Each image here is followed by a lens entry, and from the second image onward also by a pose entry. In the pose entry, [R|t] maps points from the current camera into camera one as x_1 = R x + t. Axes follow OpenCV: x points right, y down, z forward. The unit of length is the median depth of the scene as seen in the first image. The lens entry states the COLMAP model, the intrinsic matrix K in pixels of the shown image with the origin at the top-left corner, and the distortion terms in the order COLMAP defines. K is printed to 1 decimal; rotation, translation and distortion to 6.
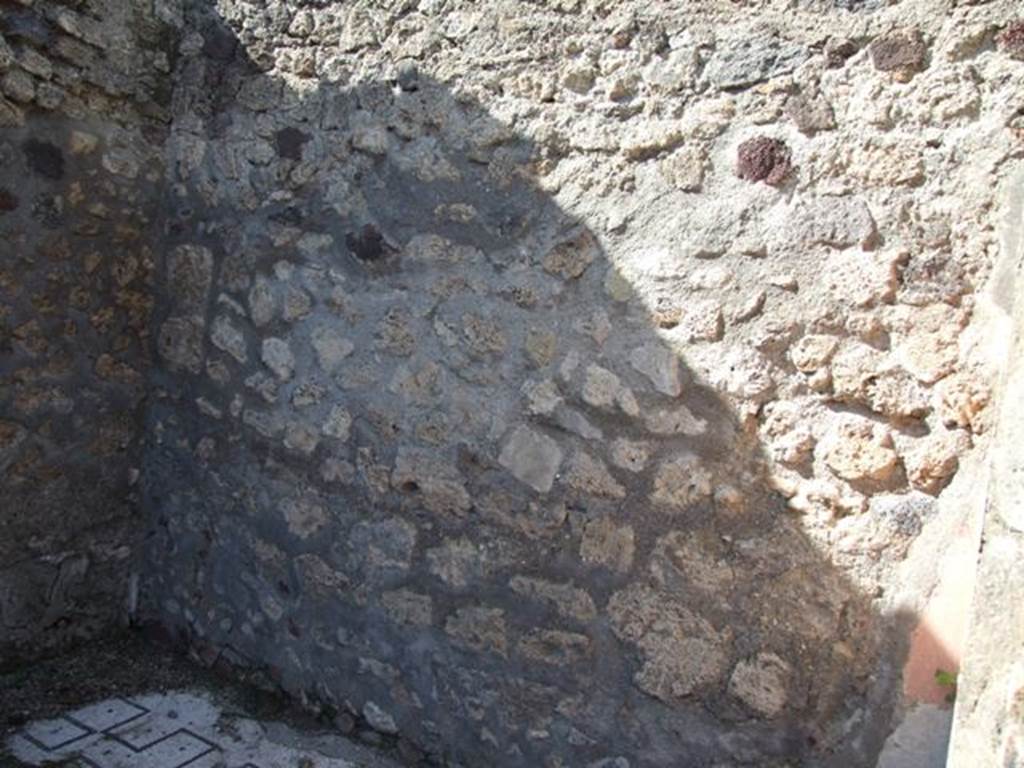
lens RADIAL K [[791.7, 0, 519.2], [0, 791.7, 375.2], [0, 0, 1]] dist [-0.053448, 0.029213]
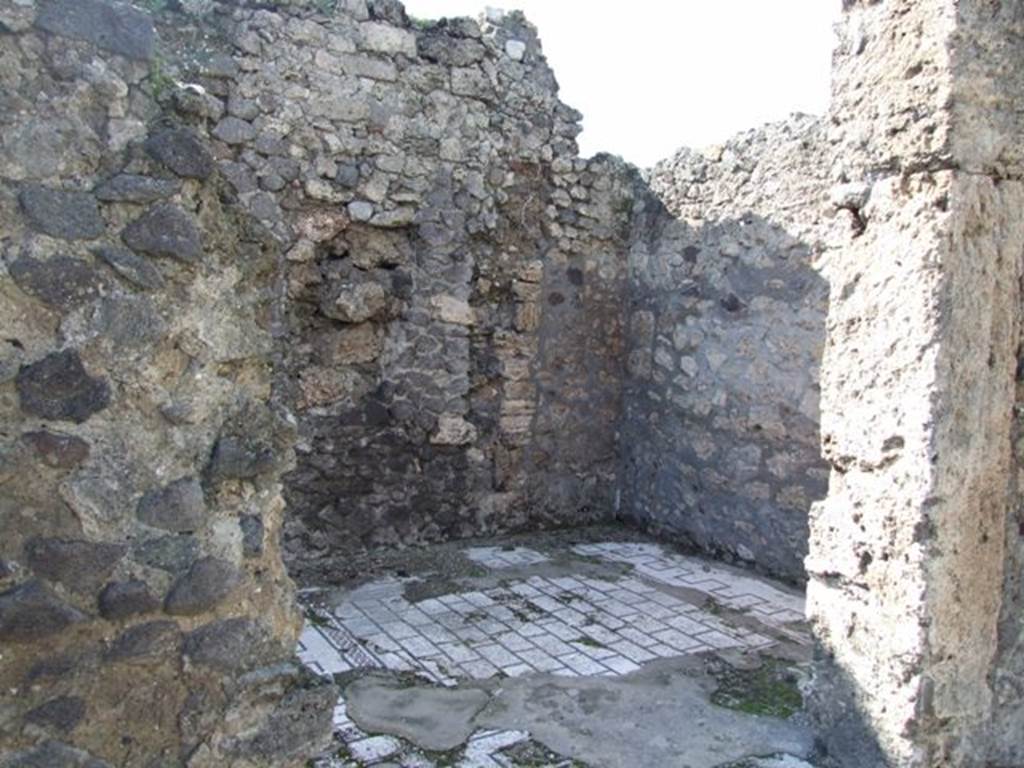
lens RADIAL K [[791.7, 0, 516.5], [0, 791.7, 382.6], [0, 0, 1]] dist [-0.053448, 0.029213]
pose [[0.859598, -0.045479, -0.508944, 0.316381], [0.022218, 0.998416, -0.051693, 0.110223], [0.510488, 0.033128, 0.859246, -0.883866]]
